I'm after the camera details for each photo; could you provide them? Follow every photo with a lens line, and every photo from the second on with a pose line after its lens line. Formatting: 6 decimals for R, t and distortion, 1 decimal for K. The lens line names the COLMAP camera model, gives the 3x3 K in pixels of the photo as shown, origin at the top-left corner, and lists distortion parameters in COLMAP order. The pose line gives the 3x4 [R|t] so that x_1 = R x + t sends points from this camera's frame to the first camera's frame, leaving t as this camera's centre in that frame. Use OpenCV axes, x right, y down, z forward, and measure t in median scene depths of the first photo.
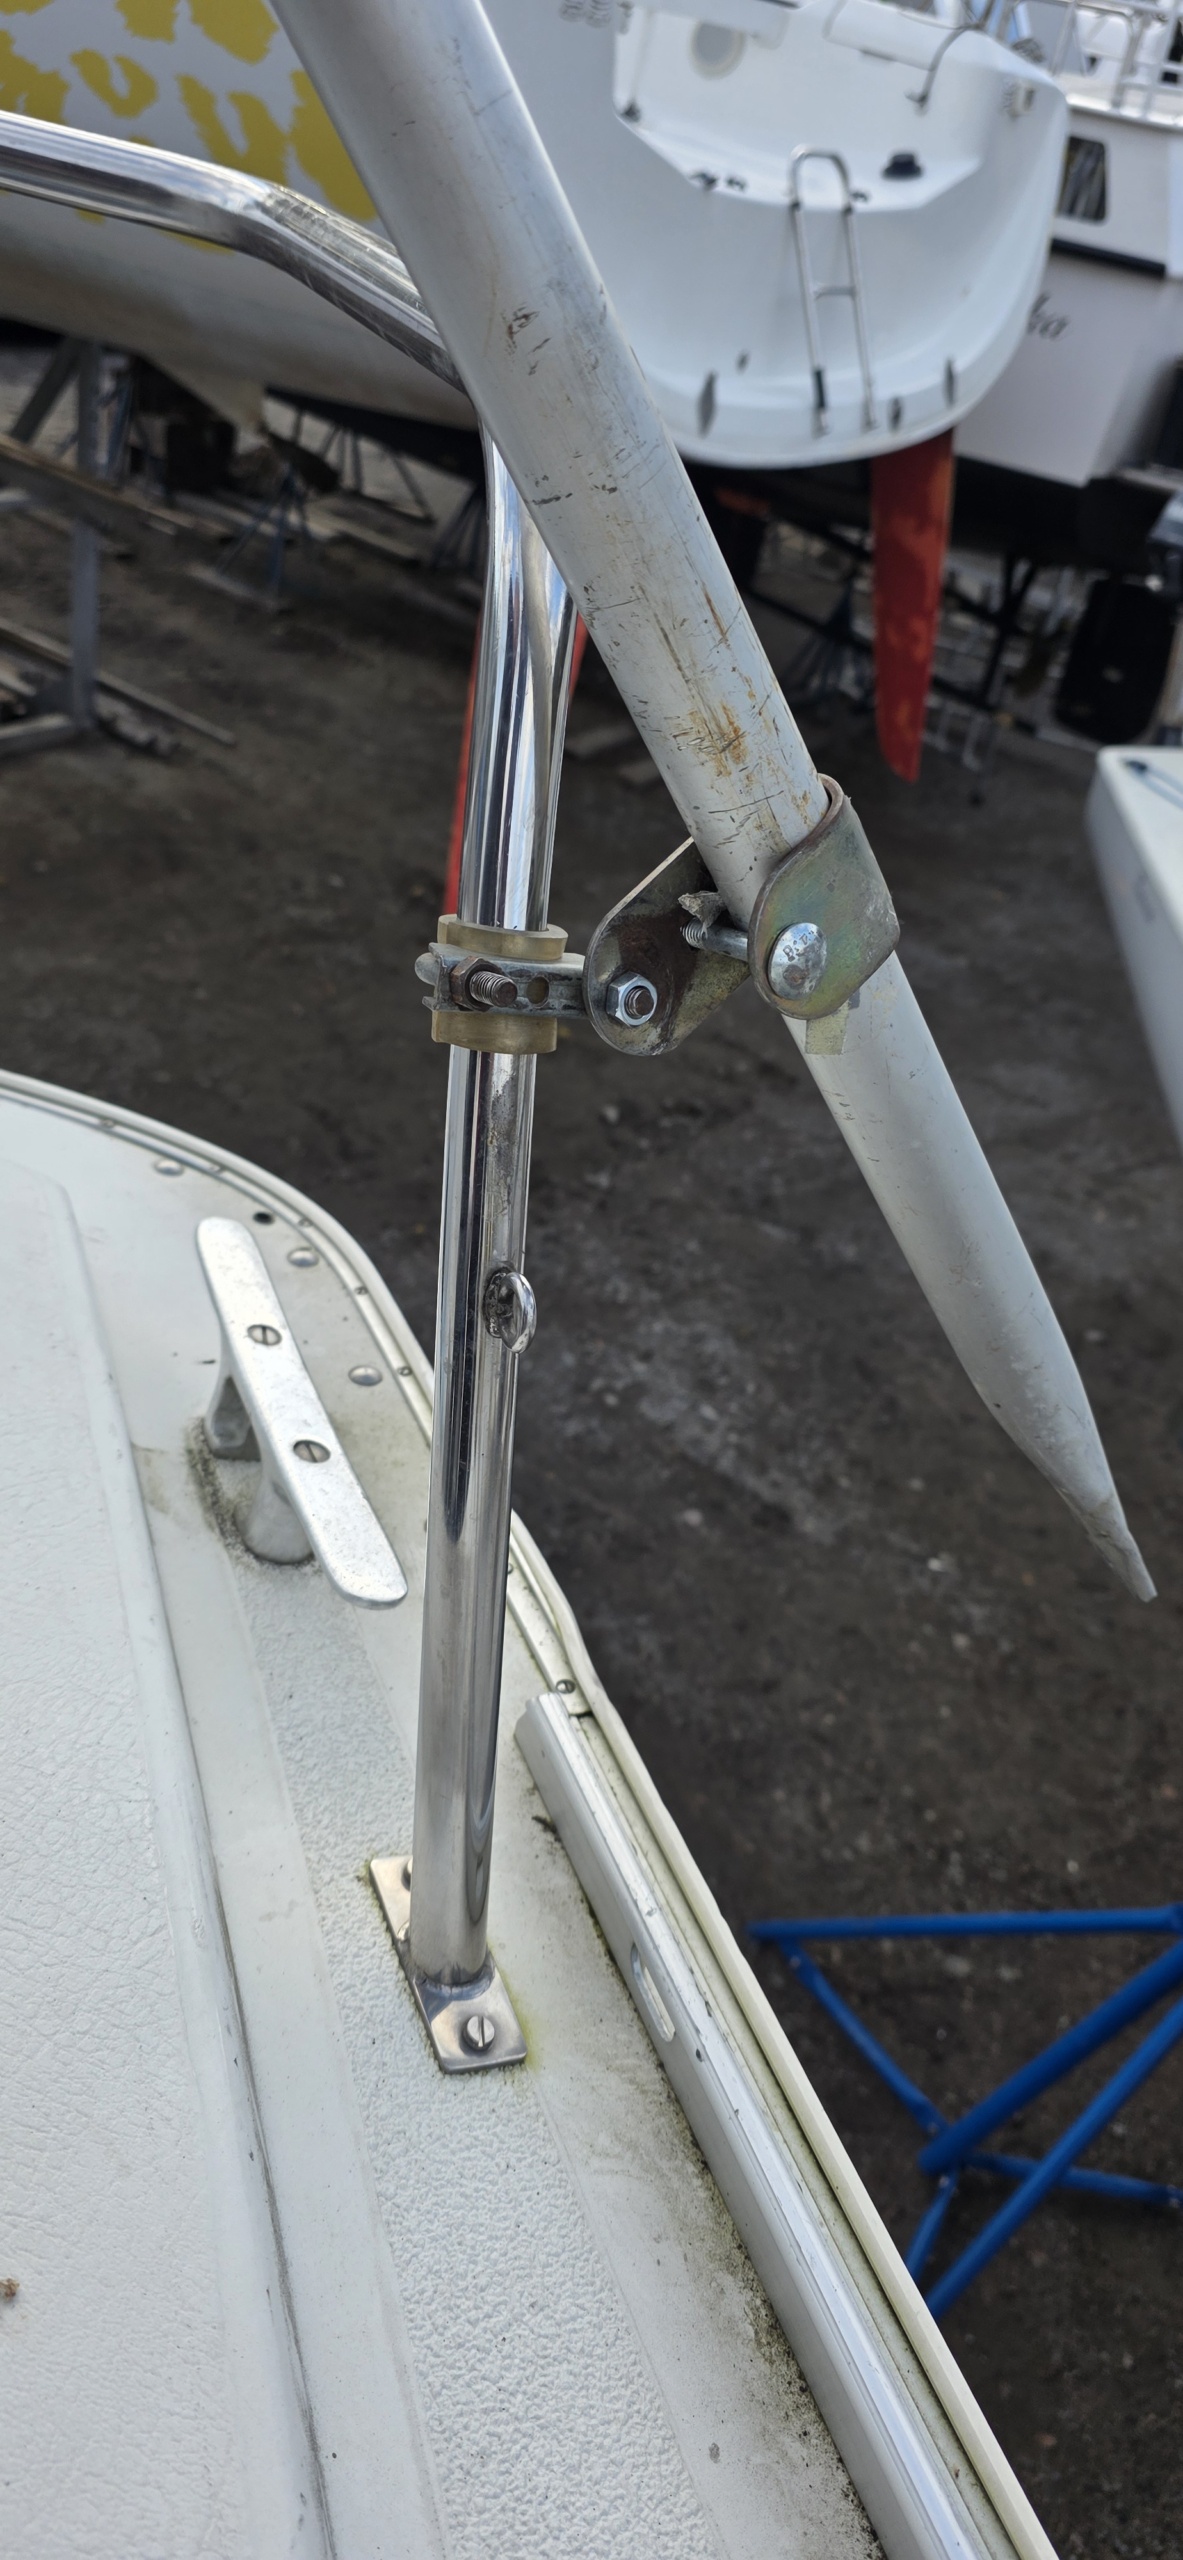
lens RADIAL K [[1663.8, 0, 600.8], [0, 1663.8, 1277.1], [0, 0, 1]] dist [0.045764, -0.041429]
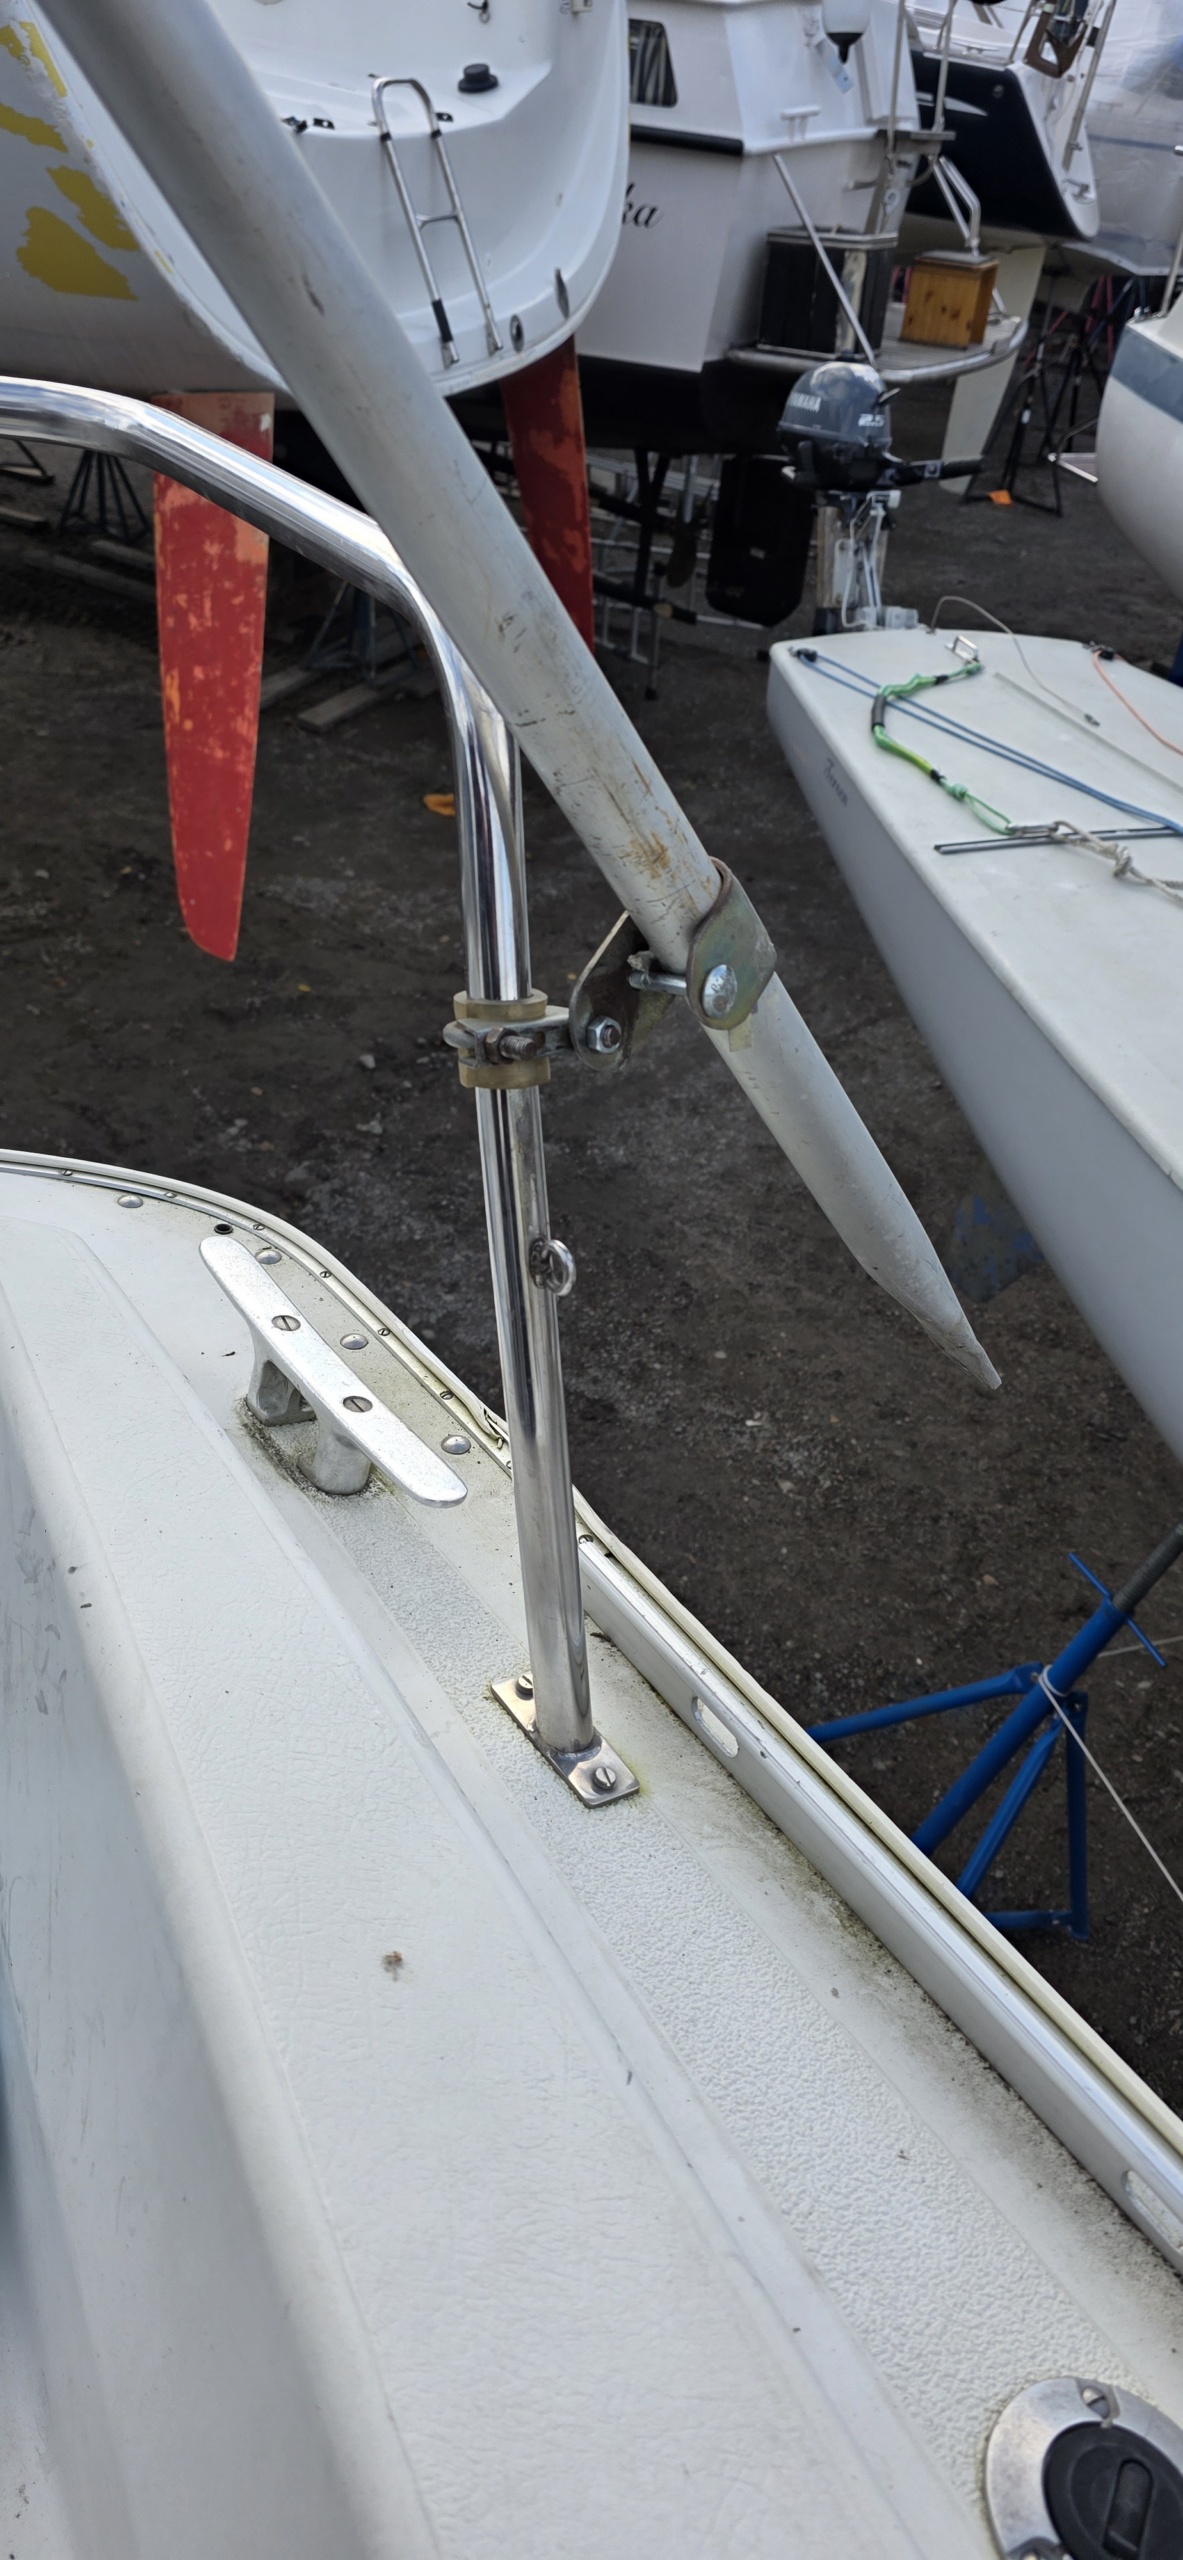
lens RADIAL K [[1599.9, 0, 585.2], [0, 1599.9, 1300.0], [0, 0, 1]] dist [0.075939, -0.063534]
pose [[0.975253, -0.189175, 0.114435, -0.093210], [0.181709, 0.980670, 0.072583, -0.022574], [-0.125954, -0.049993, 0.990776, -0.171710]]
